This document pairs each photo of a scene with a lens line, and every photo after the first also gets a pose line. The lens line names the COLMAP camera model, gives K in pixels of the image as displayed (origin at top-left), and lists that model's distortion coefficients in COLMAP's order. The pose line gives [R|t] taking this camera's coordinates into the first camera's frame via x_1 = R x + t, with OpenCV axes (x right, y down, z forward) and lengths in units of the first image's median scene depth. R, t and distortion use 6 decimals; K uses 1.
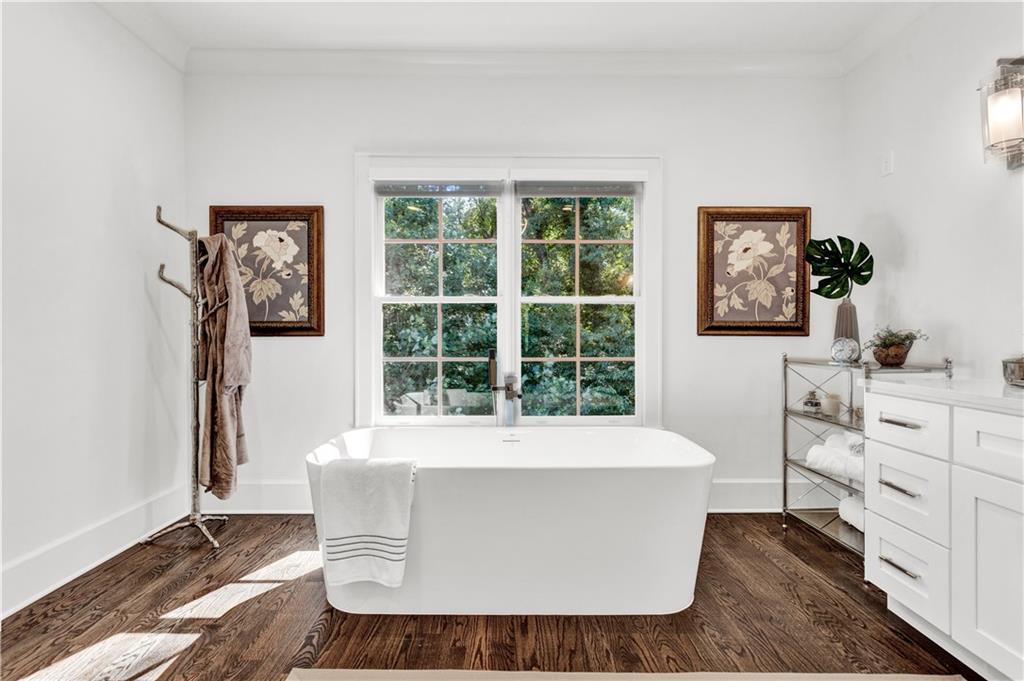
lens RADIAL K [[497.2, 0, 509.4], [0, 497.2, 334.3], [0, 0, 1]] dist [0.005205, -0.000102]
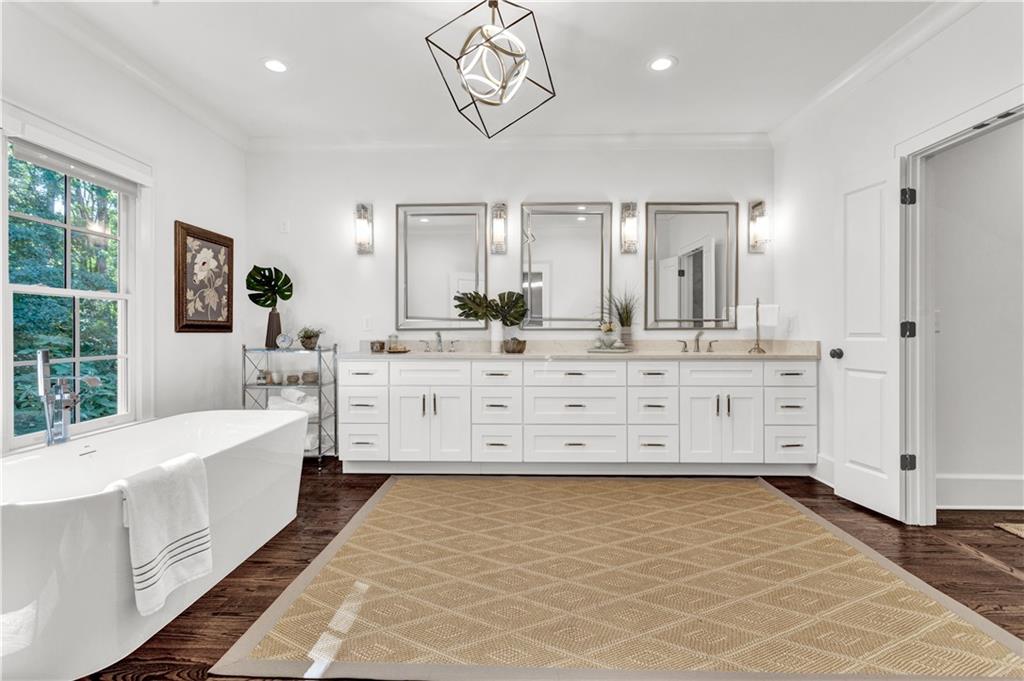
lens RADIAL K [[497.2, 0, 507.2], [0, 497.2, 334.9], [0, 0, 1]] dist [0.005205, -0.000102]
pose [[0.028120, -0.010675, 0.999548, -0.752755], [0.001108, 0.999943, 0.010648, -0.003160], [-0.999604, 0.000808, 0.028131, 0.205398]]
